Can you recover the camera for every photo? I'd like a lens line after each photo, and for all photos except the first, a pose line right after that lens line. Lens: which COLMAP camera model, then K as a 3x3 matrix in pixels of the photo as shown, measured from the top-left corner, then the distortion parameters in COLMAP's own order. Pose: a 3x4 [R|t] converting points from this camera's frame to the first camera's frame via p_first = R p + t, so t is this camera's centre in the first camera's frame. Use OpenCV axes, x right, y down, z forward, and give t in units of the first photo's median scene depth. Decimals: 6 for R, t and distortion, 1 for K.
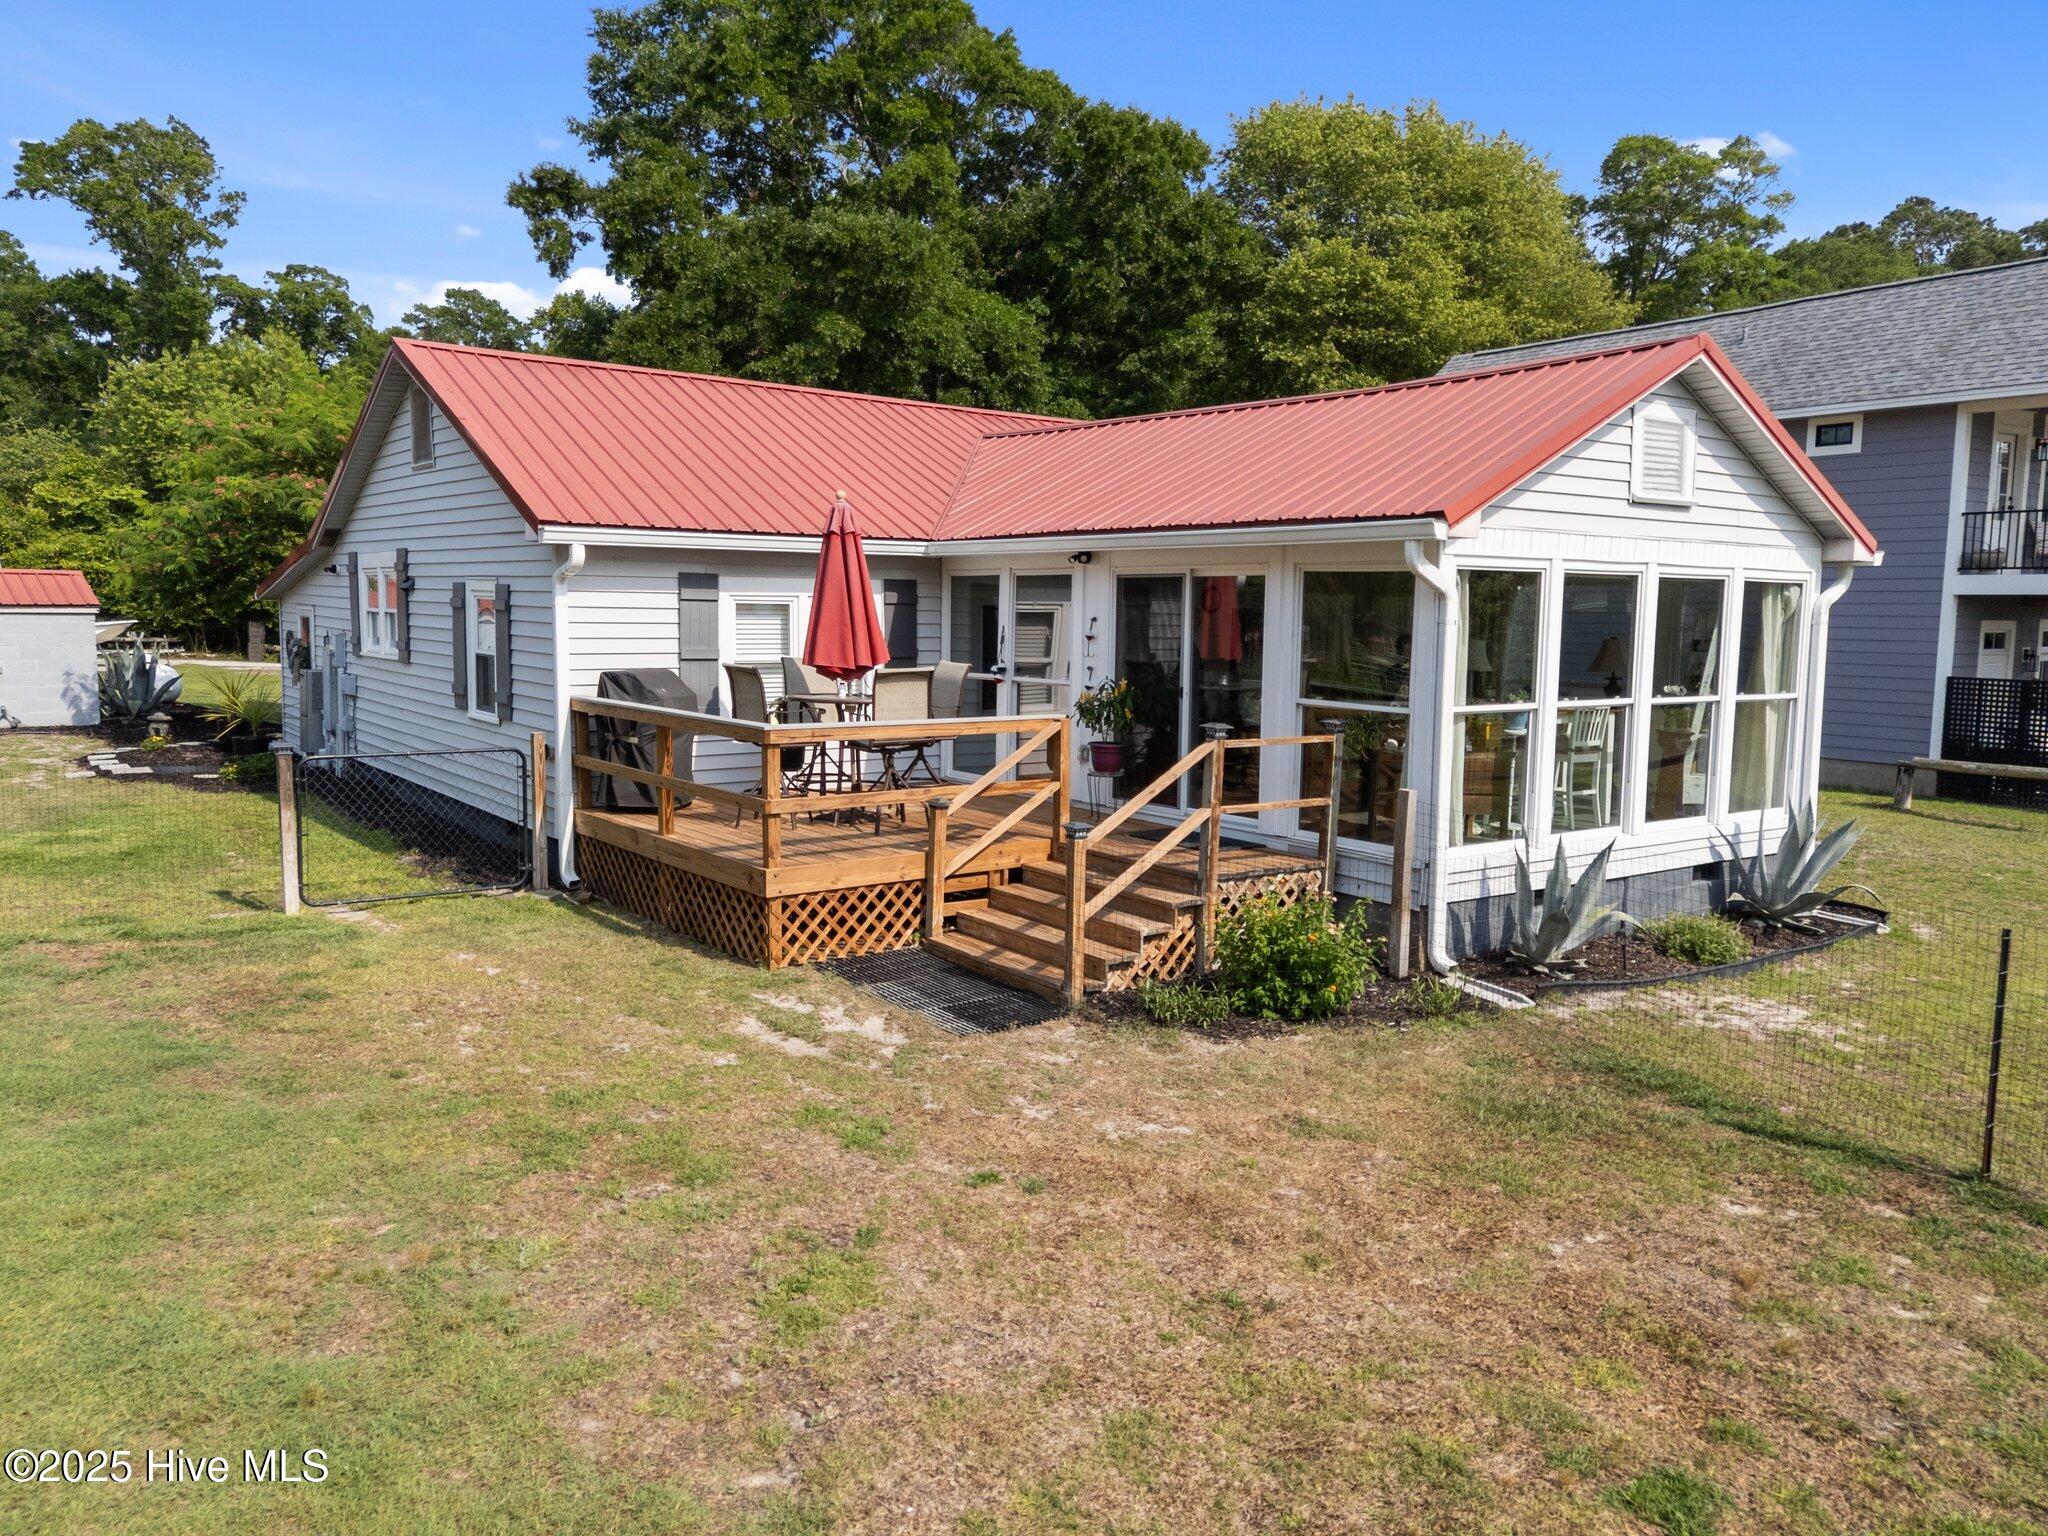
lens RADIAL K [[1498.2, 0, 1024.0], [0, 1498.2, 768.0], [0, 0, 1]] dist [0.069439, -0.057489]
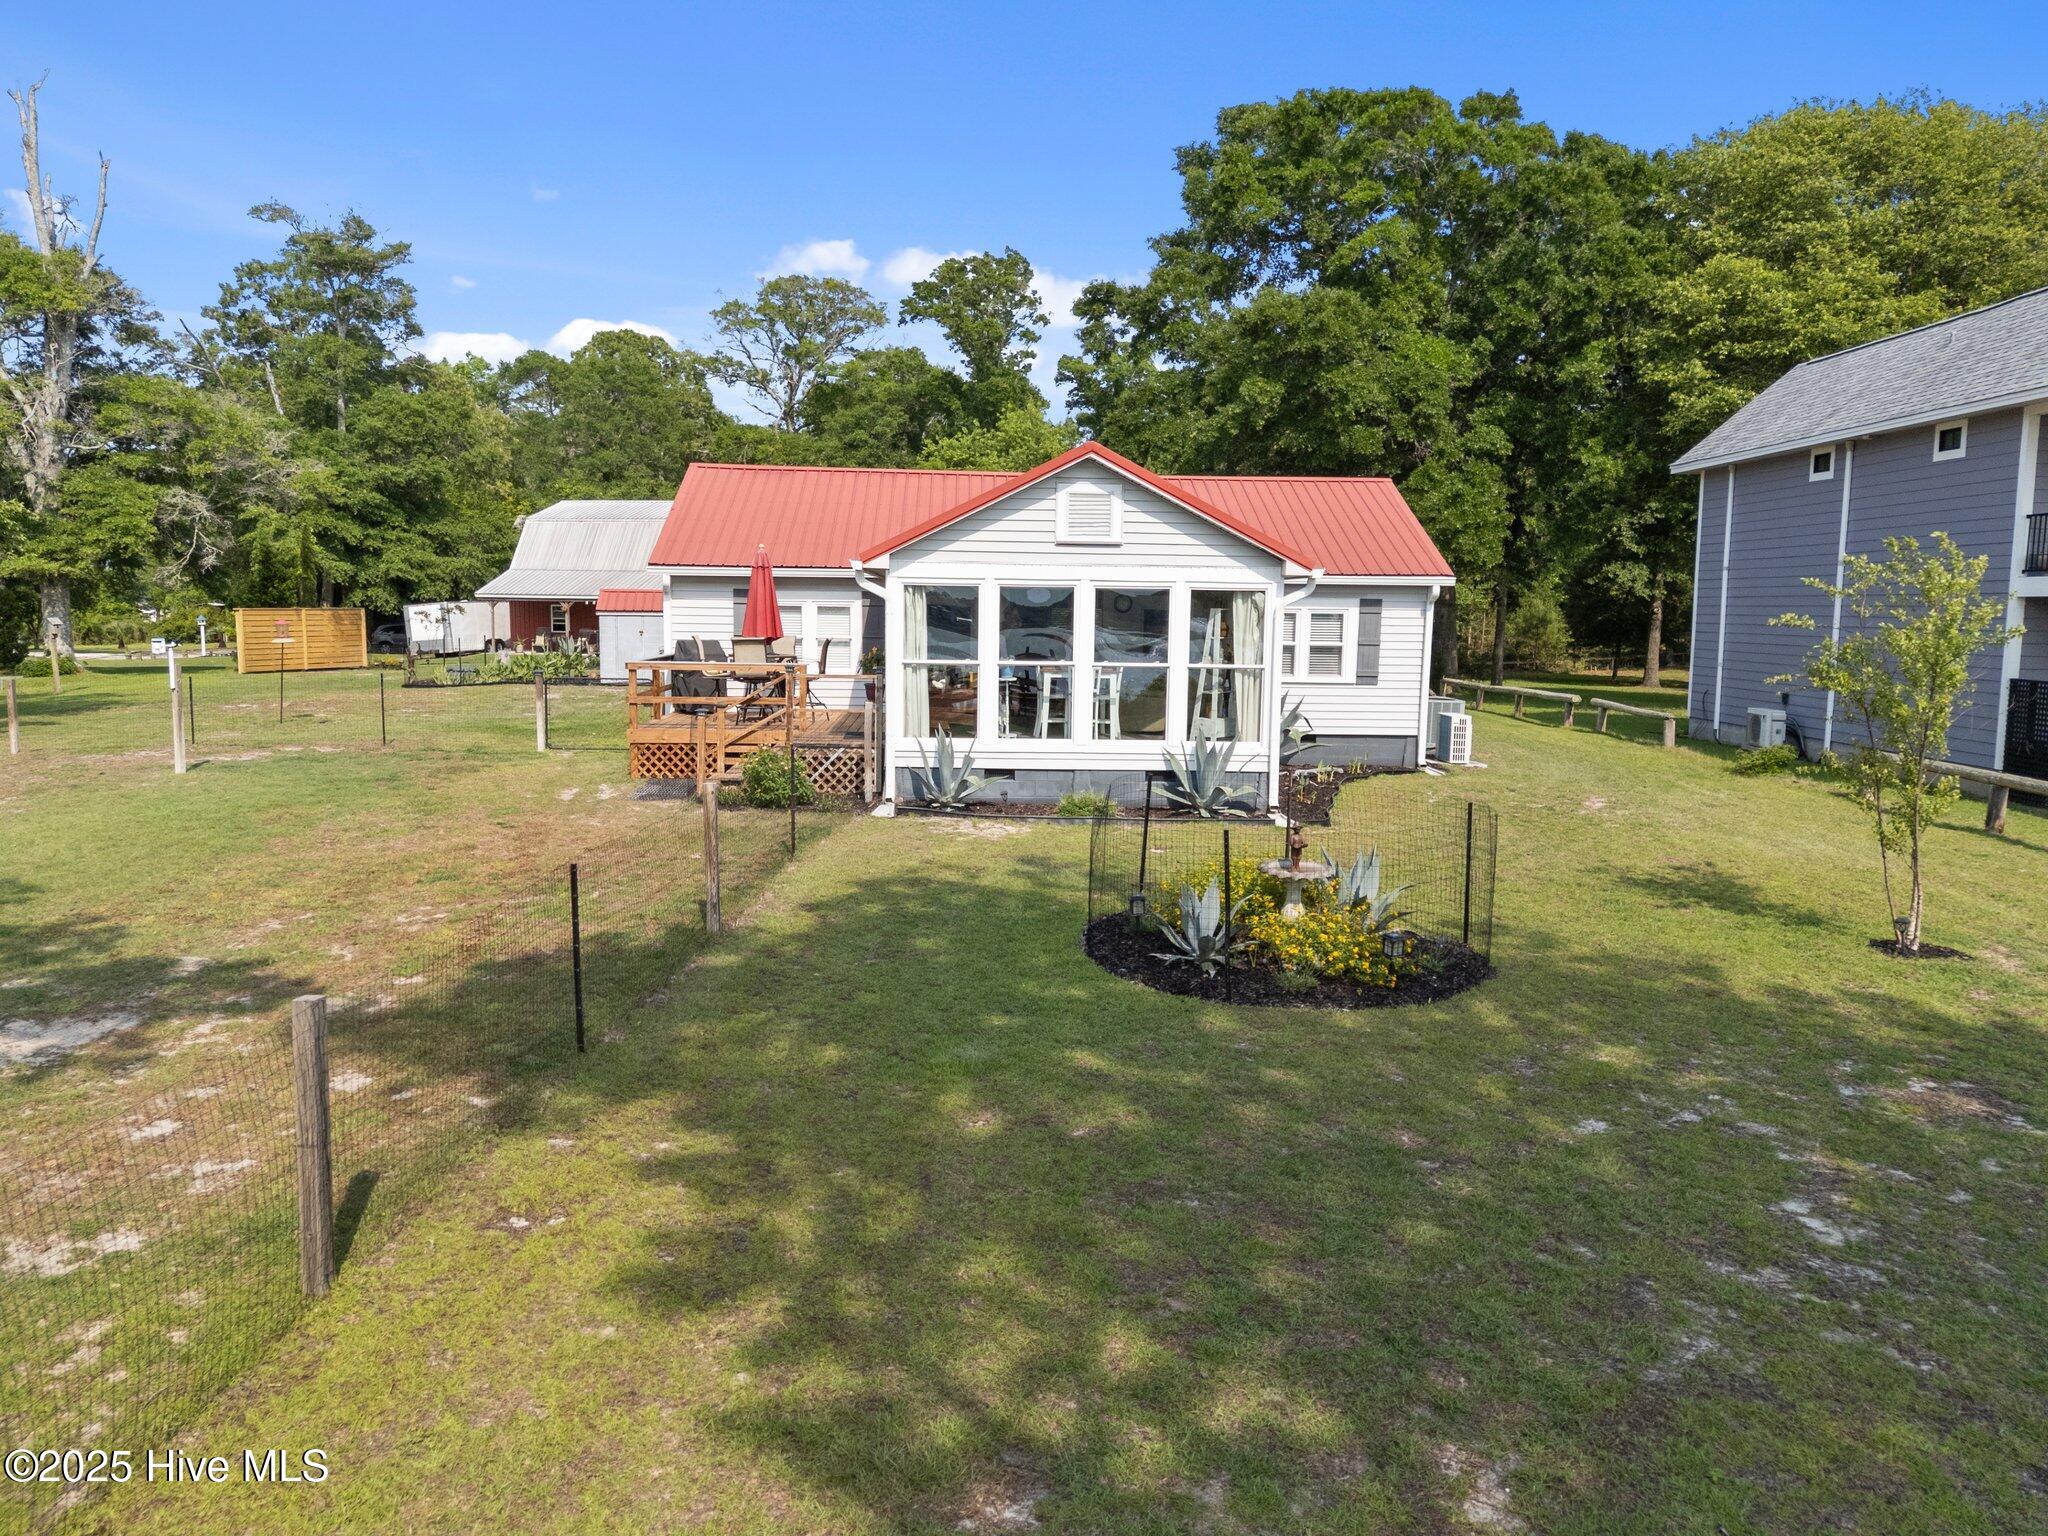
lens RADIAL K [[1498.2, 0, 1024.0], [0, 1498.2, 768.0], [0, 0, 1]] dist [0.069439, -0.057489]
pose [[0.828697, 0.056855, -0.556802, 0.639429], [-0.061664, 0.998045, 0.010134, 0.028702], [0.556290, 0.025937, 0.830583, -0.194285]]
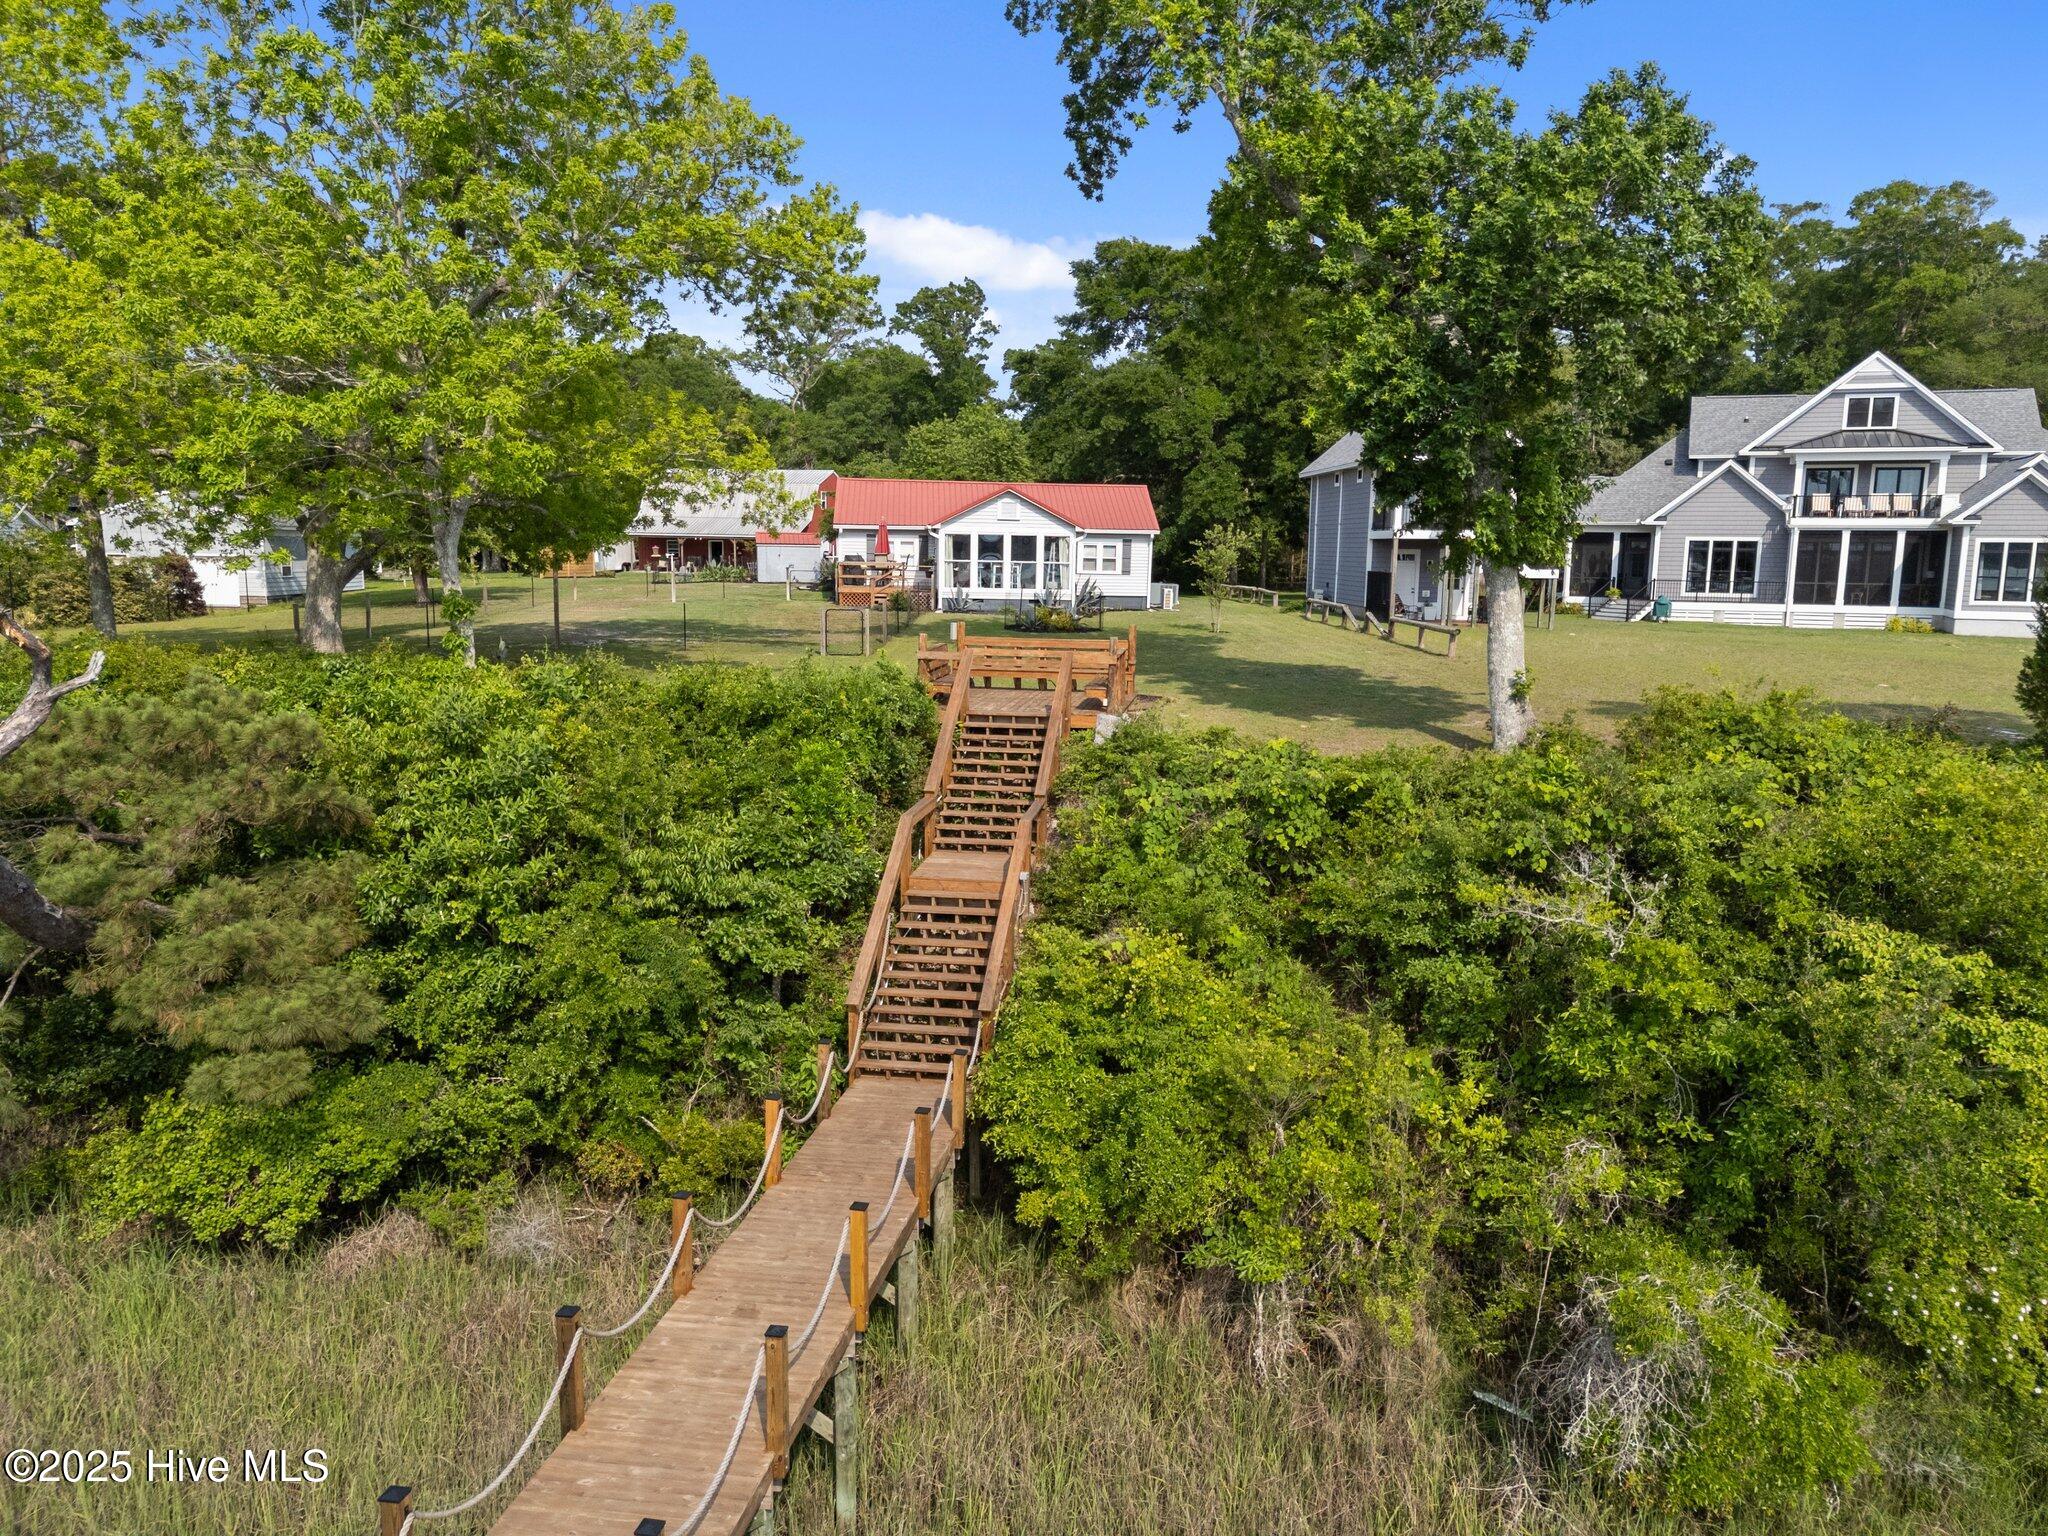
lens RADIAL K [[1443.2, 0, 1027.4], [0, 1443.2, 804.9], [0, 0, 1]] dist [0.102278, 0.000045]
pose [[0.848367, 0.093463, -0.521092, 1.460744], [-0.061328, 0.995016, 0.078620, 0.178490], [0.525844, -0.034742, 0.849871, -1.436291]]
